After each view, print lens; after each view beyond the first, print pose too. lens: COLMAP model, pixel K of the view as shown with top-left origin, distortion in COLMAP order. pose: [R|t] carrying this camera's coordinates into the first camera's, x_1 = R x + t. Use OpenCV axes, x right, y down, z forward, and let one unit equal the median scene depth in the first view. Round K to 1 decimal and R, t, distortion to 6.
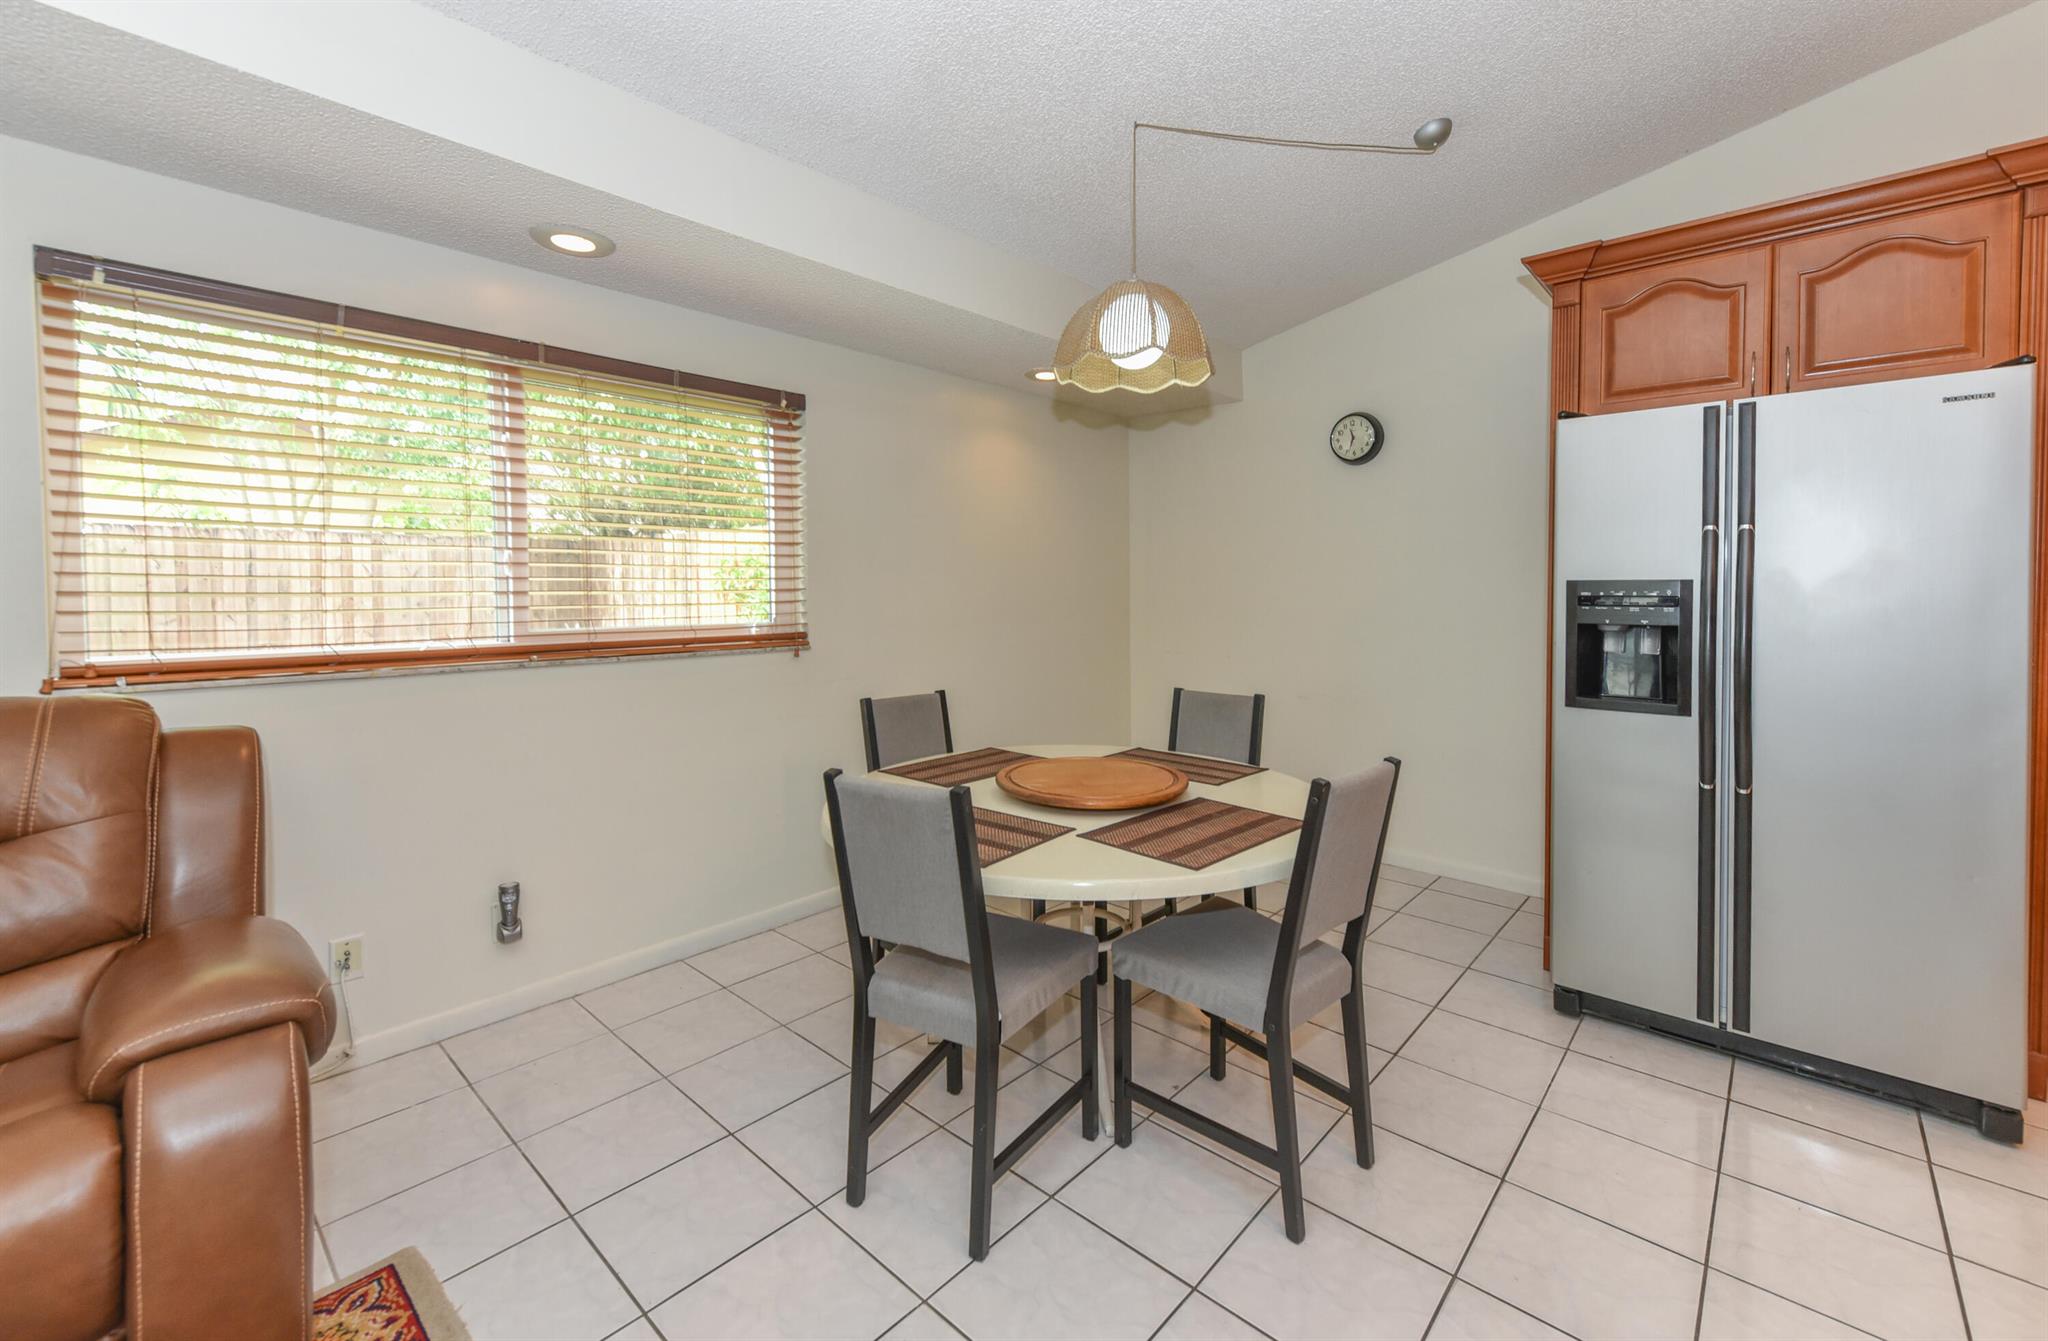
lens RADIAL K [[853.9, 0, 1048.4], [0, 853.9, 603.2], [0, 0, 1]] dist [0.001994, 0.000091]
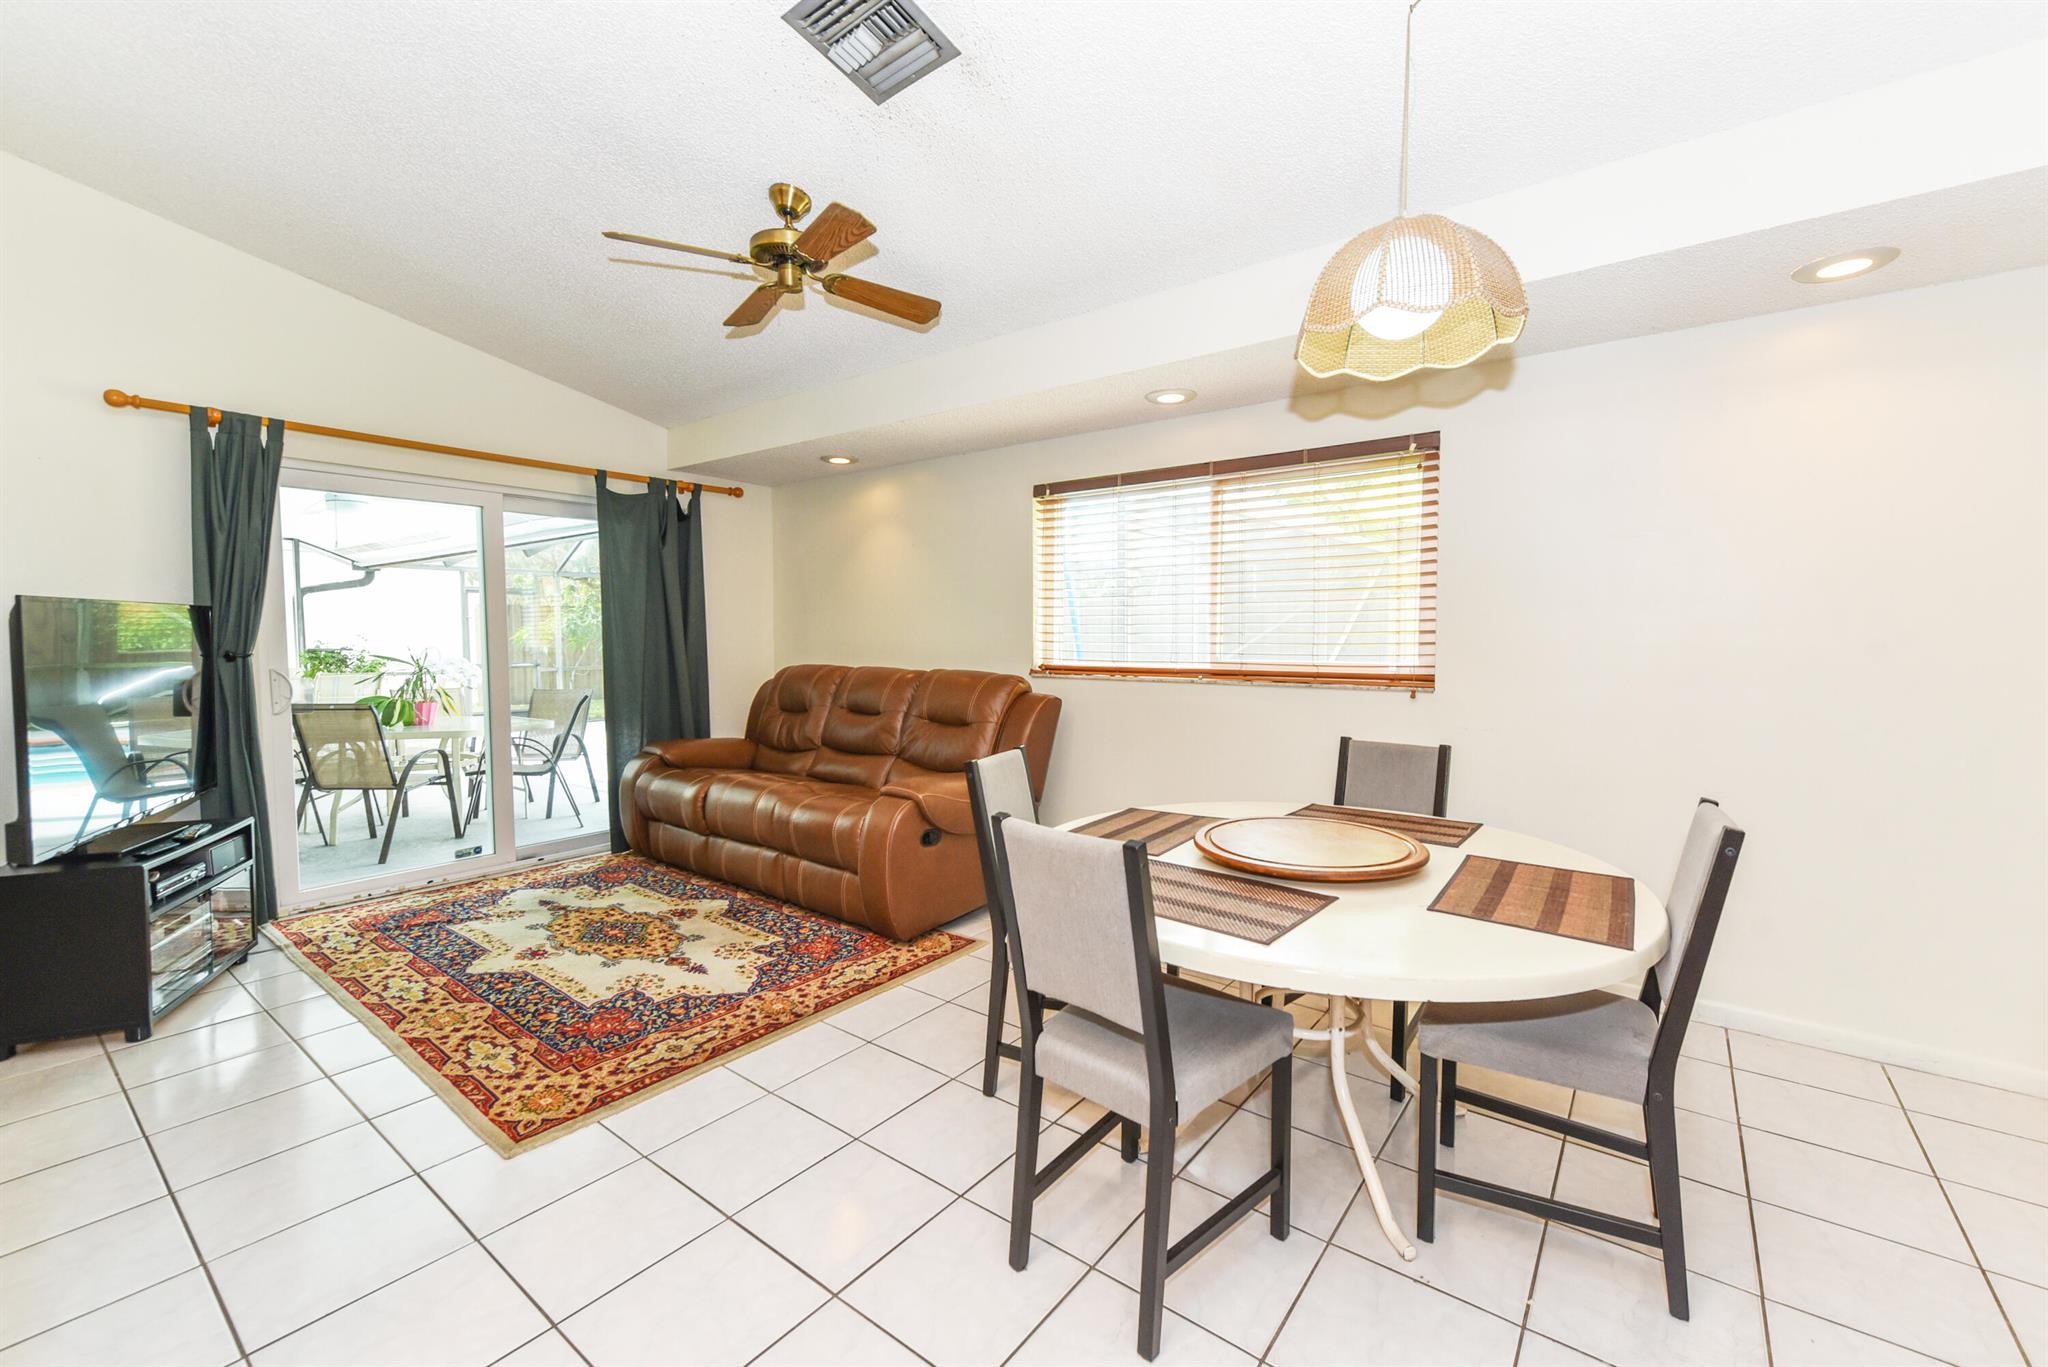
lens RADIAL K [[824.5, 0, 1029.5], [0, 824.5, 669.5], [0, 0, 1]] dist [0.009060, -0.002233]
pose [[0.068612, 0.044239, -0.996662, 1.052536], [-0.017875, 0.998910, 0.043108, -0.007674], [0.997483, 0.014857, 0.069328, 0.793445]]
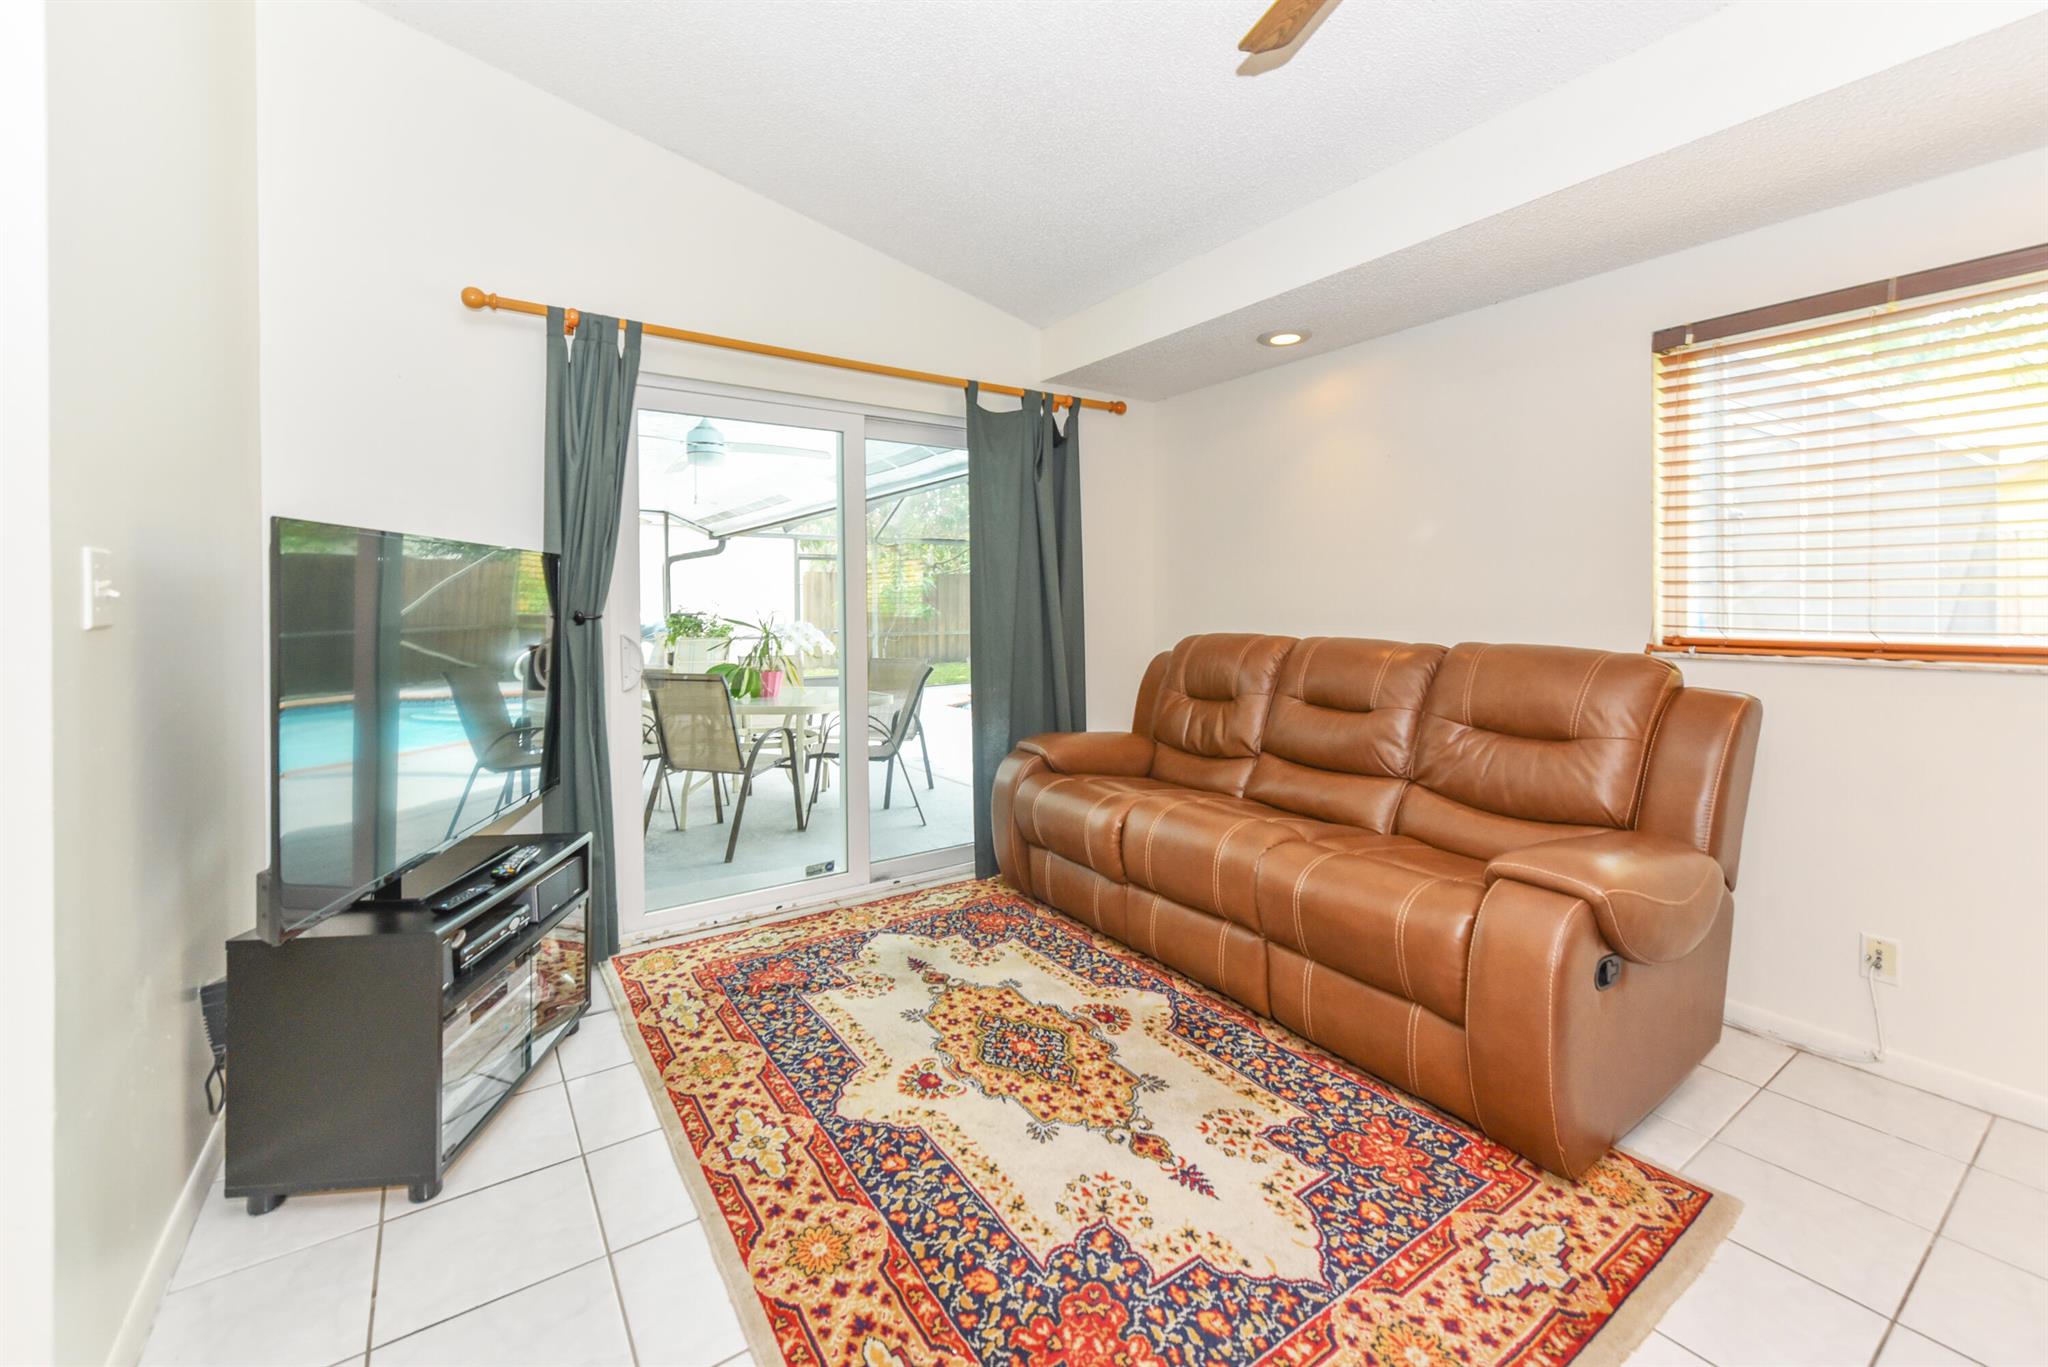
lens RADIAL K [[824.5, 0, 992.8], [0, 824.5, 604.0], [0, 0, 1]] dist [0.009060, -0.002233]
pose [[-0.280037, 0.004037, -0.959981, 0.404132], [-0.011591, 0.999904, 0.007586, 0.024467], [0.959919, 0.013252, -0.279963, 0.339273]]
